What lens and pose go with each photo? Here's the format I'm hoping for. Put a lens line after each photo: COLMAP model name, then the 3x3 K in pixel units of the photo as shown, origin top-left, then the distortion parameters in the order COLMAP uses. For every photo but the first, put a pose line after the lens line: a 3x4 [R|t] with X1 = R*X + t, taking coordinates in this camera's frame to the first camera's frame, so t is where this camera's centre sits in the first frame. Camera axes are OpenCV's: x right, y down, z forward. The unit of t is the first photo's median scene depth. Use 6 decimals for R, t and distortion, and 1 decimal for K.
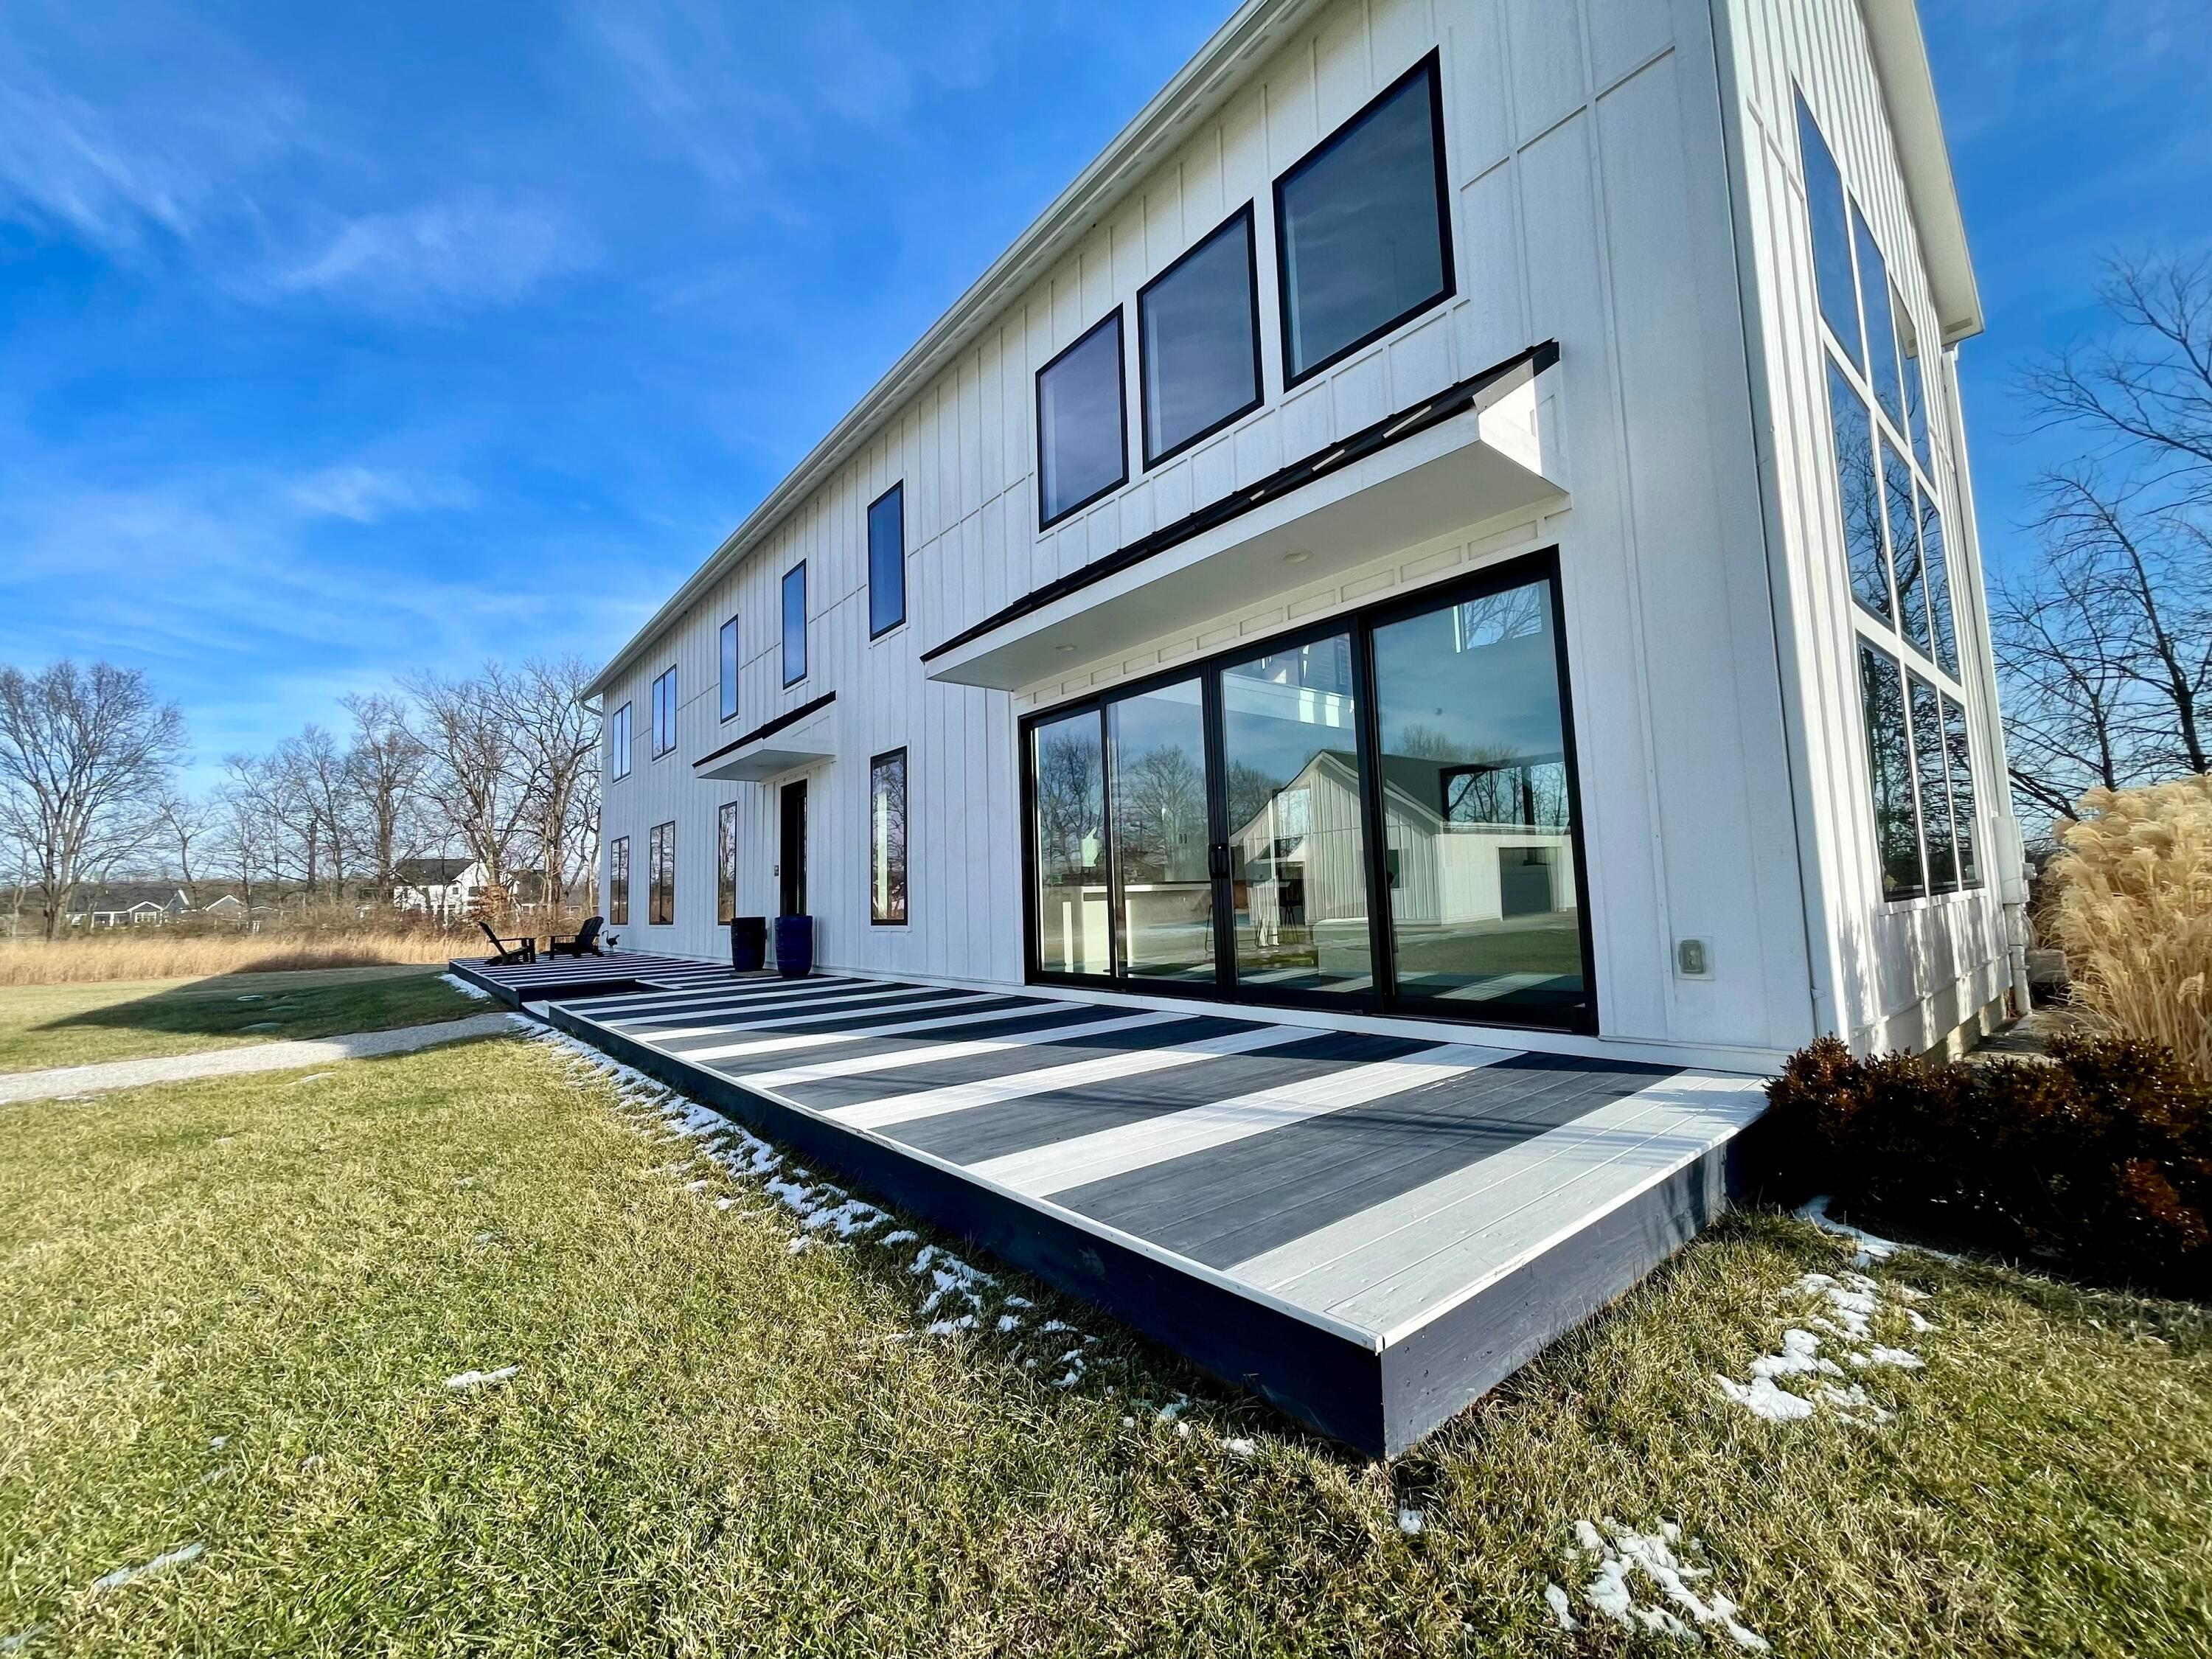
lens RADIAL K [[902.2, 0, 1107.7], [0, 902.2, 805.0], [0, 0, 1]] dist [-0.001102, -0.000063]
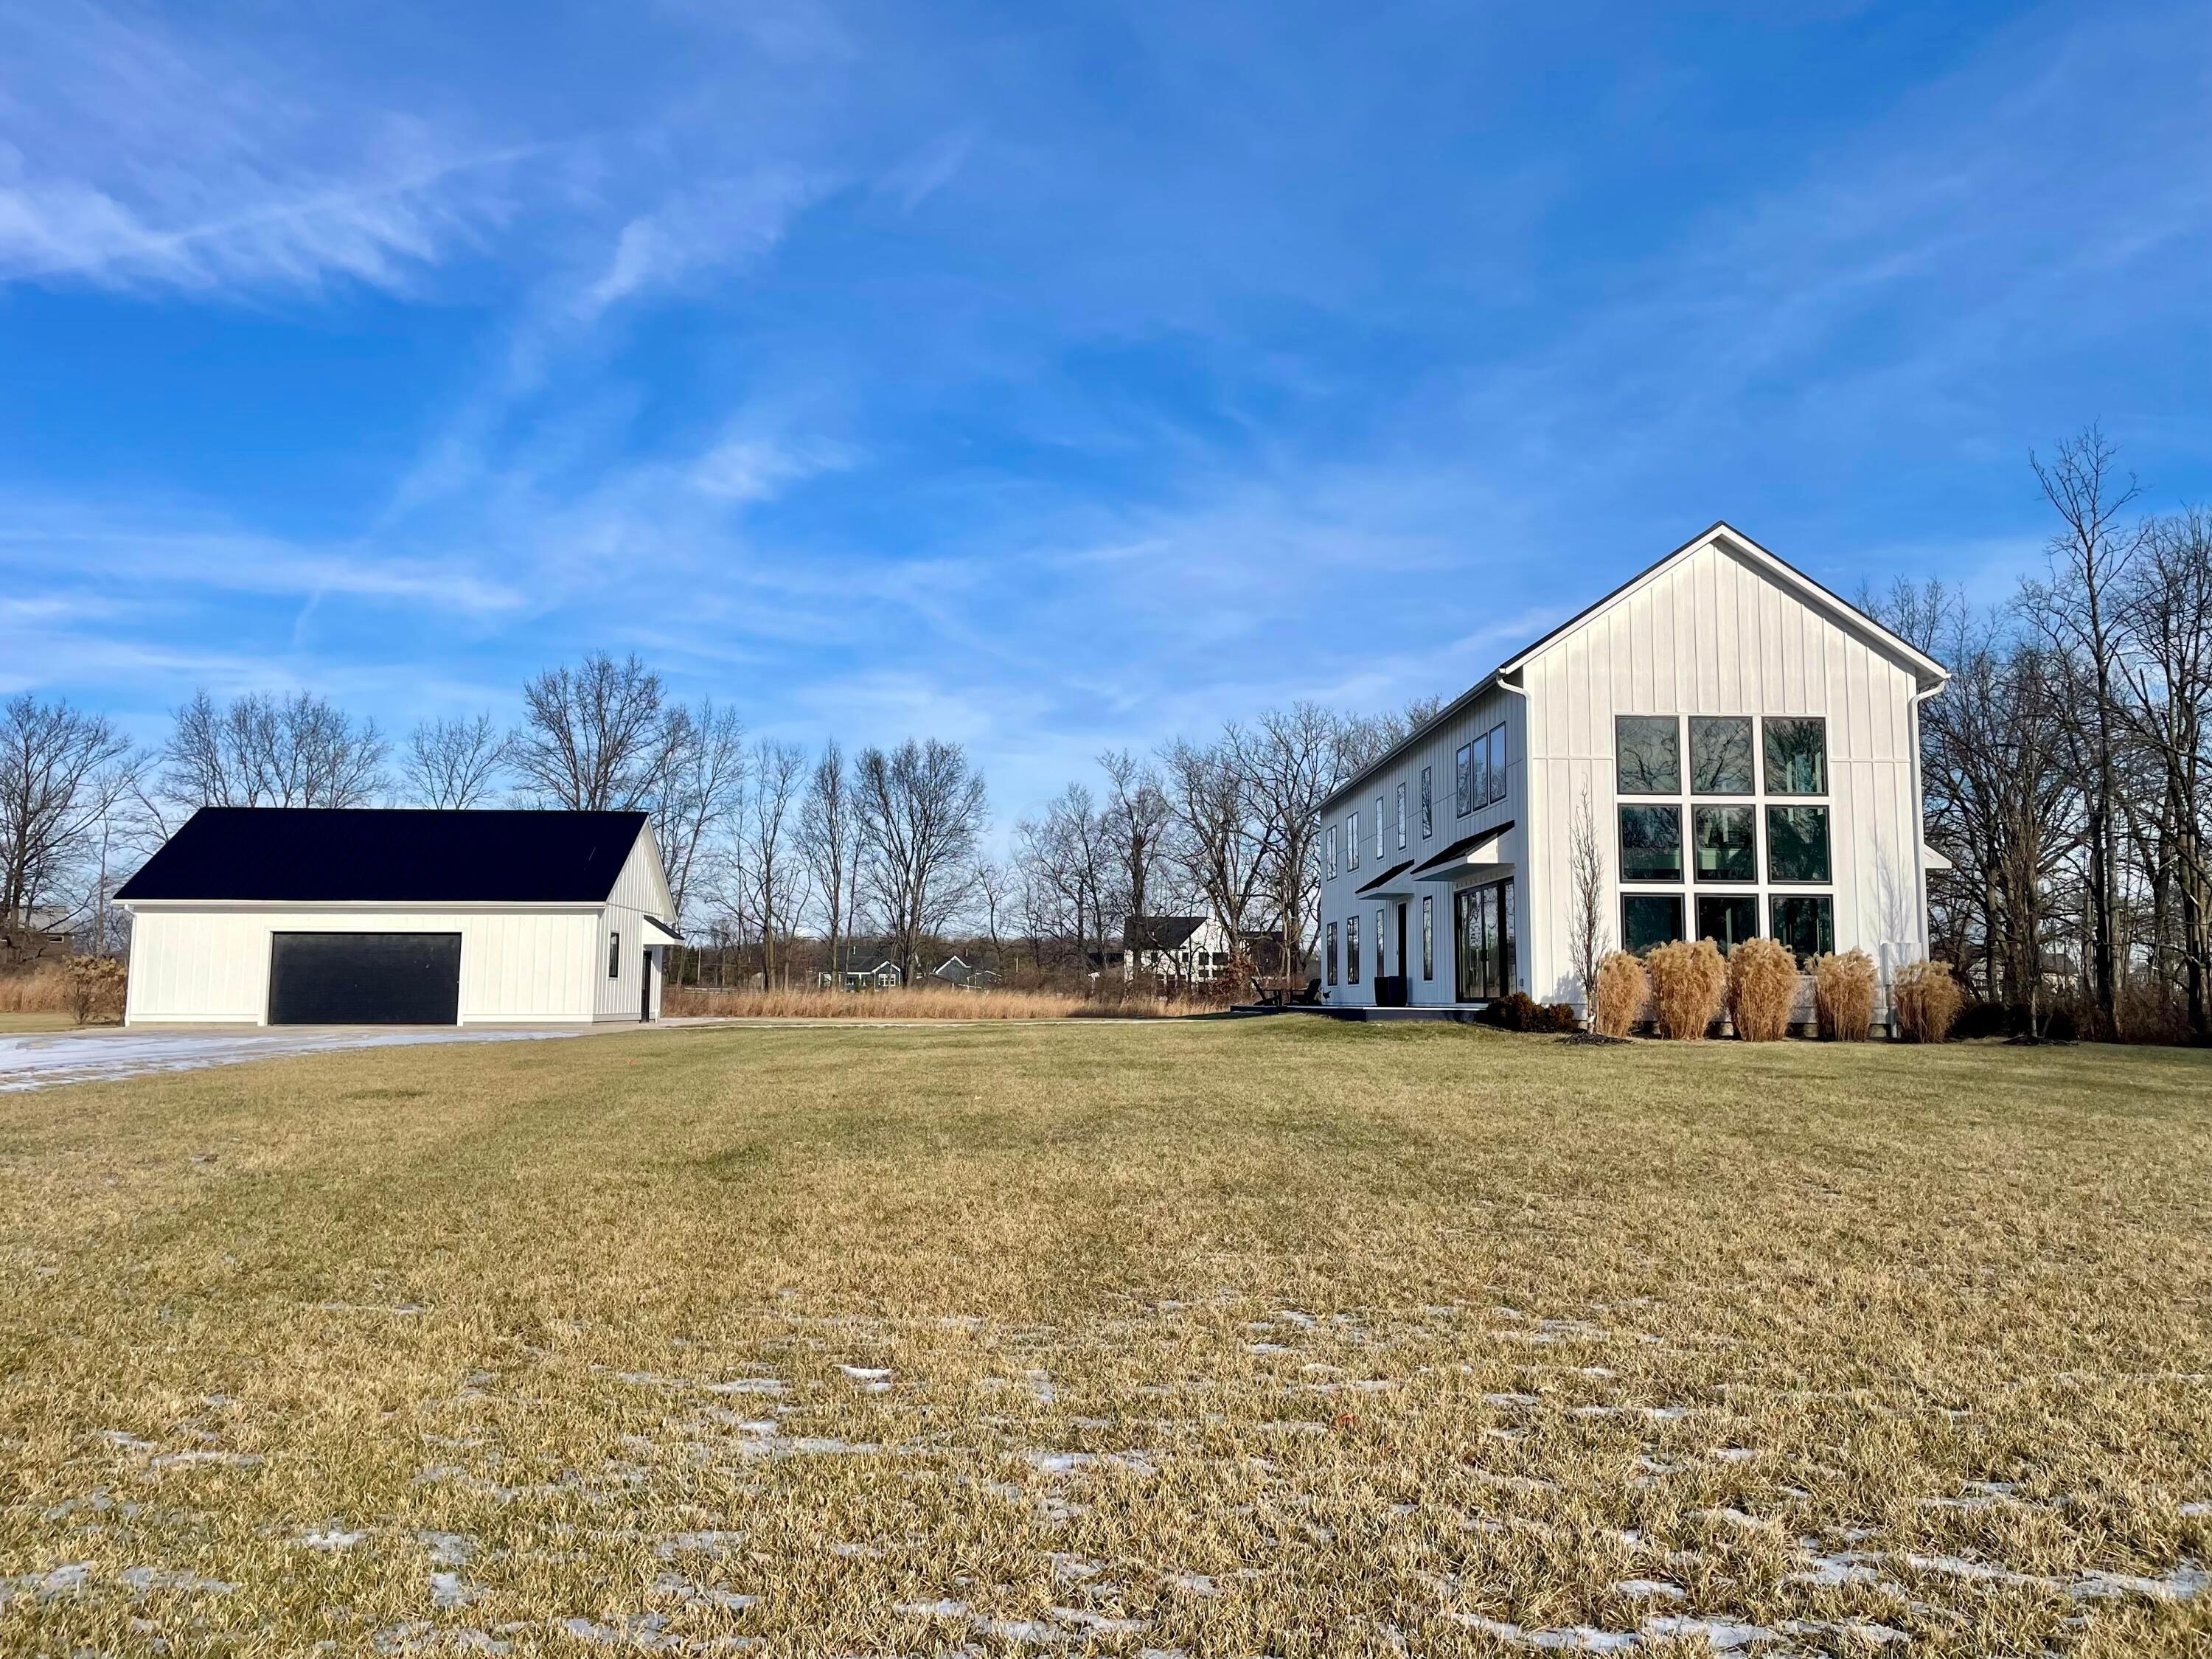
lens RADIAL K [[1659.7, 0, 1116.5], [0, 1659.7, 824.8], [0, 0, 1]] dist [0.023428, -0.009286]
pose [[0.793179, -0.022619, -0.608569, 1.226211], [0.026200, 0.999652, -0.003007, -0.189359], [0.608425, -0.013559, 0.793495, -1.992698]]
